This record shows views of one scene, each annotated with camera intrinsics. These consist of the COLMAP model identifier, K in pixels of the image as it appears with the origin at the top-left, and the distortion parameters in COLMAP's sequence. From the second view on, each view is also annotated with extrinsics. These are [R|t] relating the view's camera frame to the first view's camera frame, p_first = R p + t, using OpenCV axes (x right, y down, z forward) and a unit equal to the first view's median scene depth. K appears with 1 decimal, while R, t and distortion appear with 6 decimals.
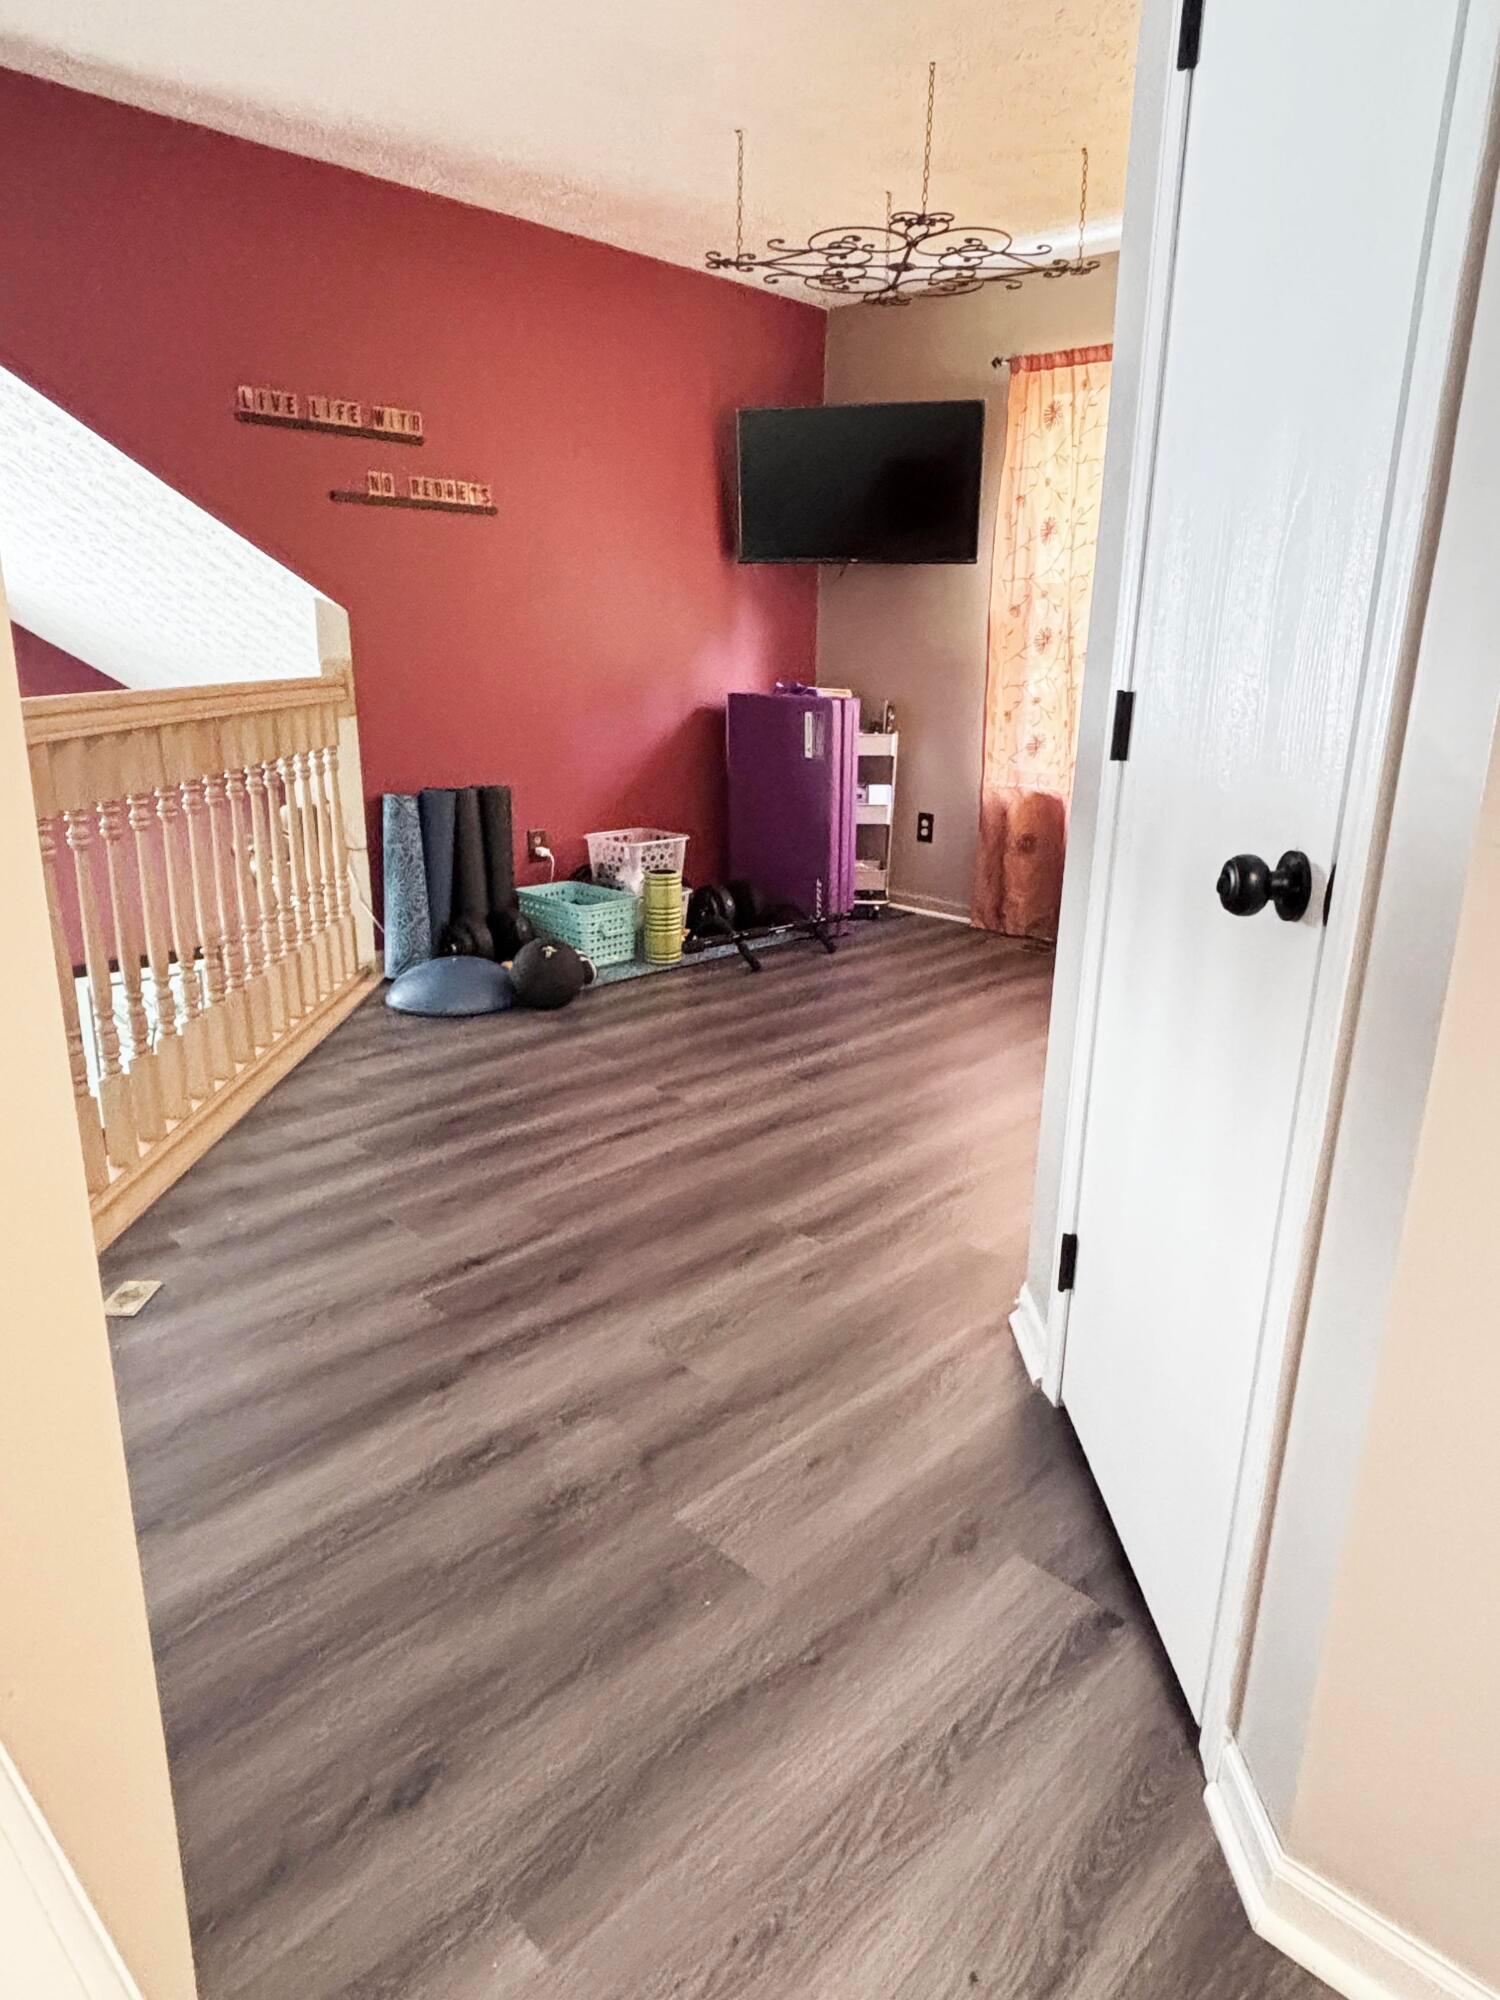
lens RADIAL K [[1259.8, 0, 752.5], [0, 1259.8, 1002.0], [0, 0, 1]] dist [-0.002909, -0.000478]
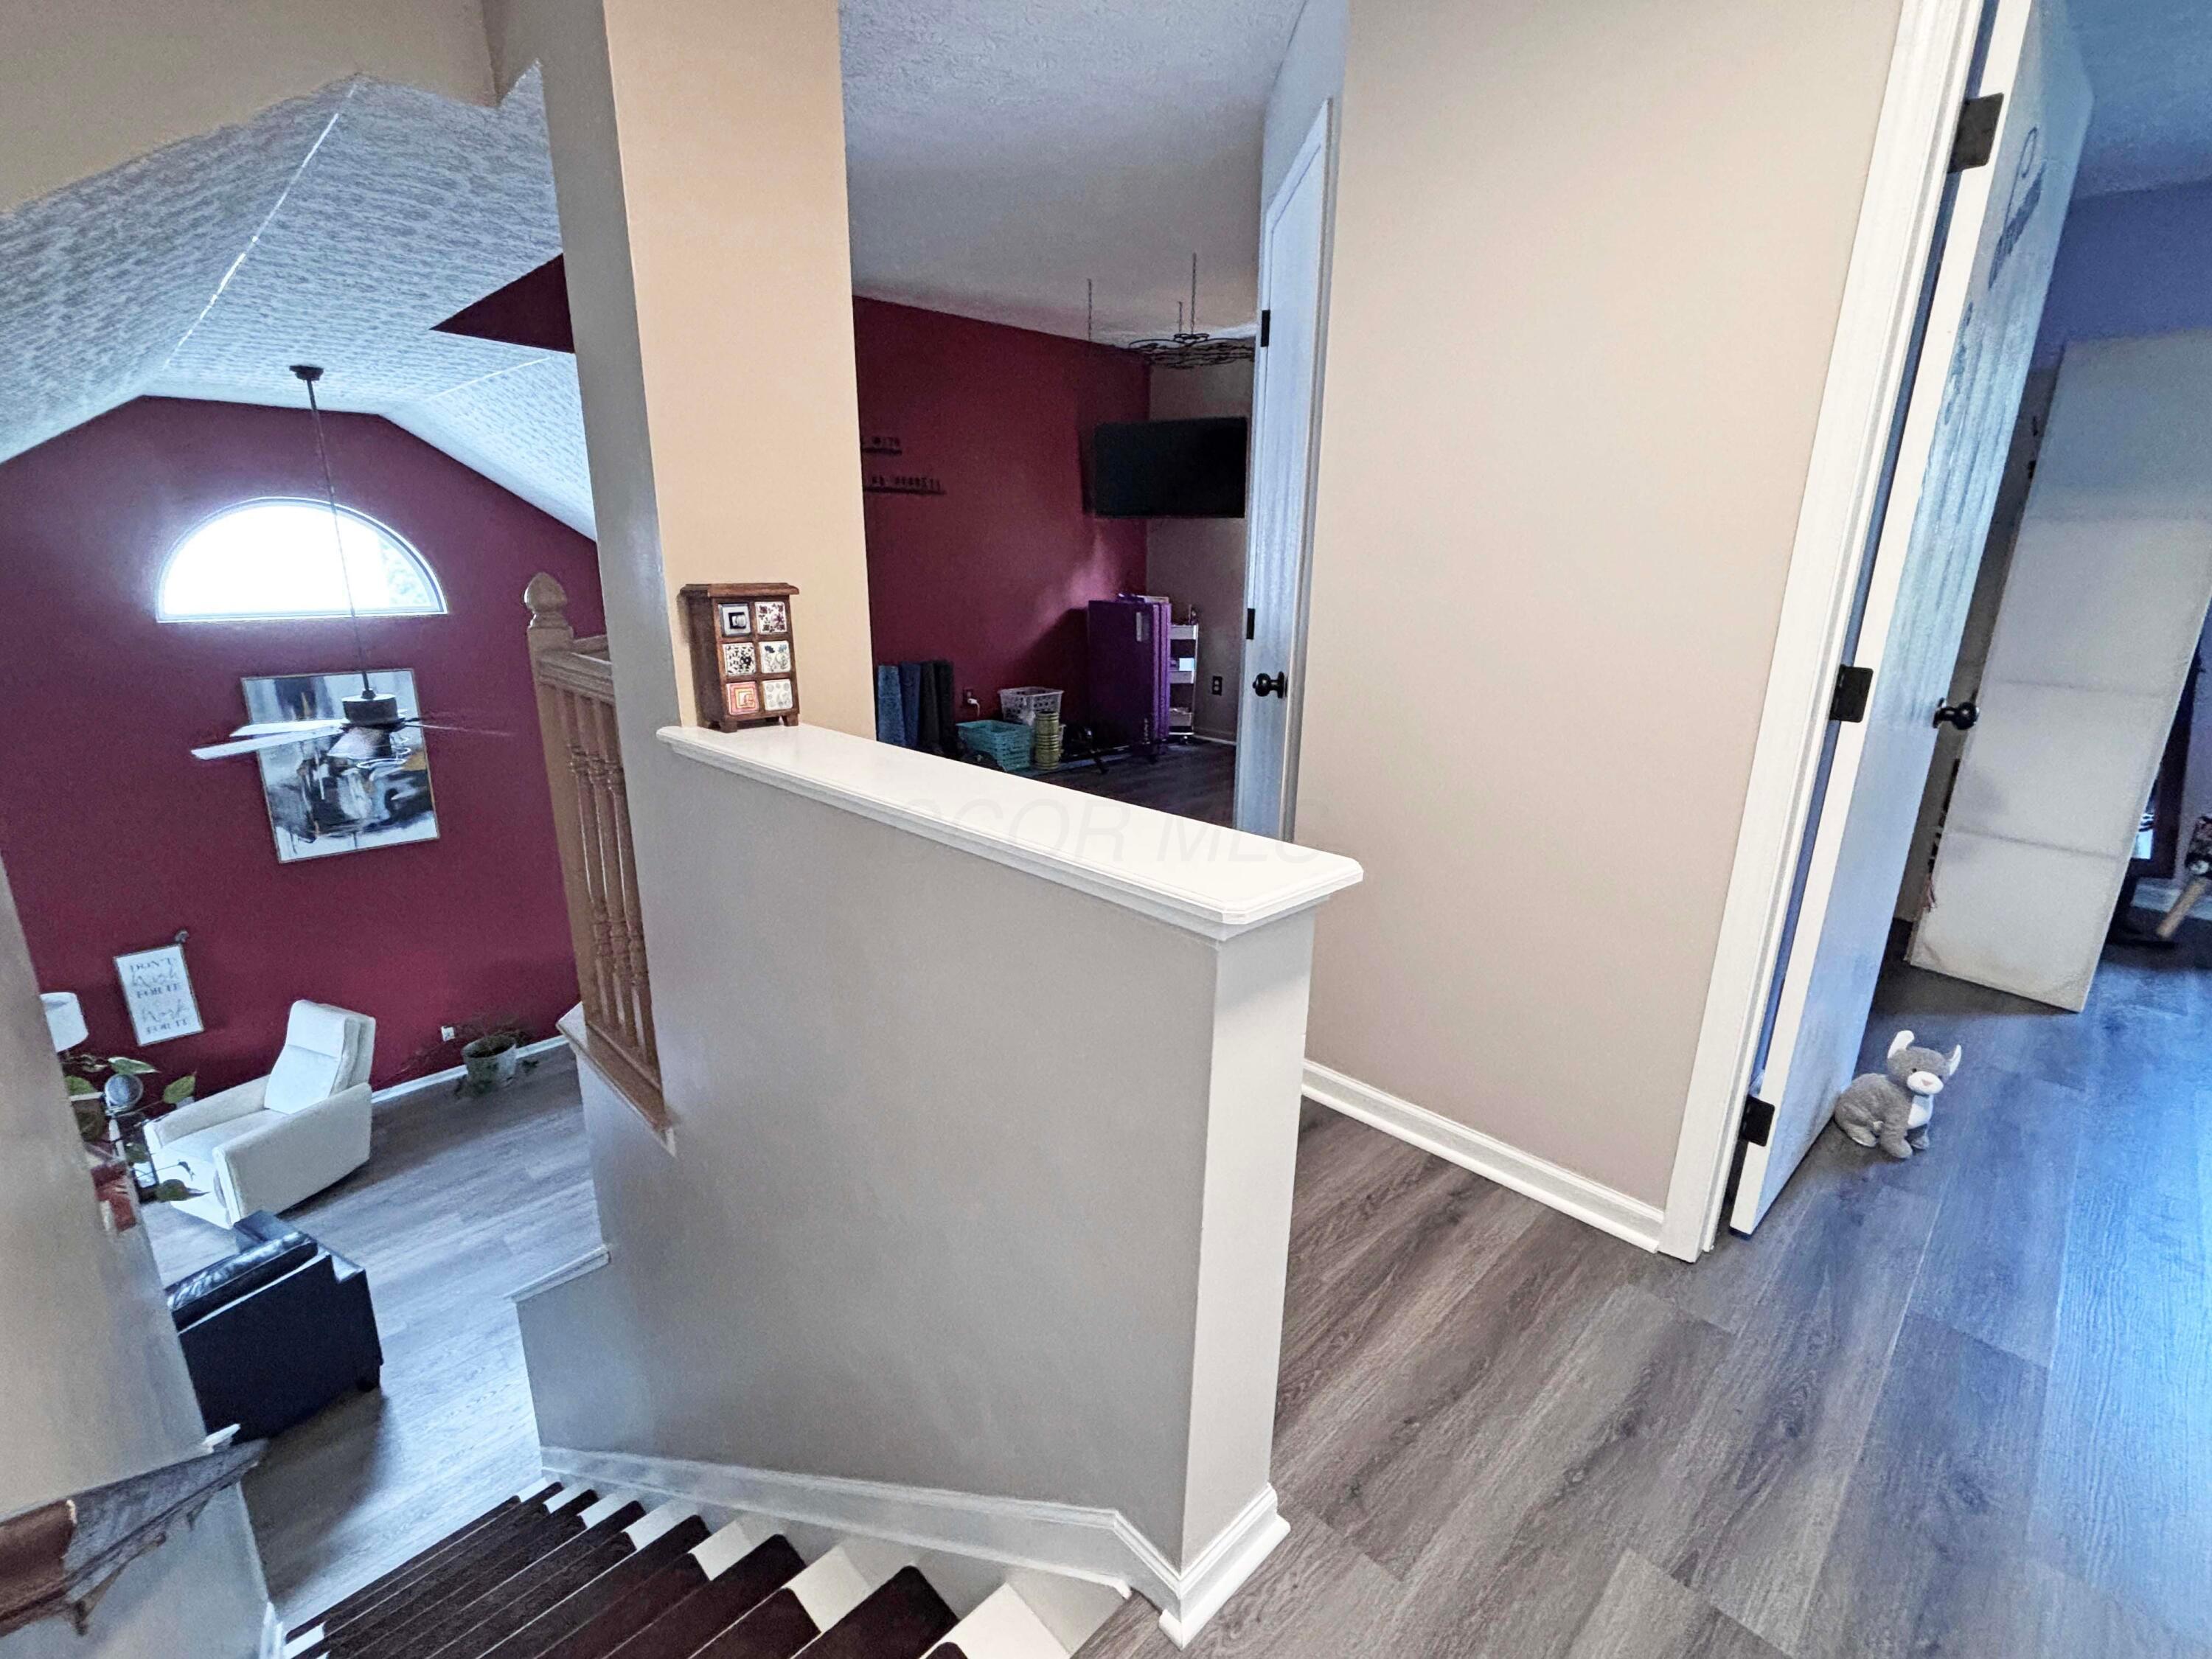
lens RADIAL K [[986.9, 0, 1102.6], [0, 986.9, 823.2], [0, 0, 1]] dist [0.001955, 0.000327]
pose [[0.999867, -0.007198, -0.014636, 0.015568], [0.007046, 0.999921, -0.010454, 0.047908], [0.014710, 0.010350, 0.999838, -0.240188]]
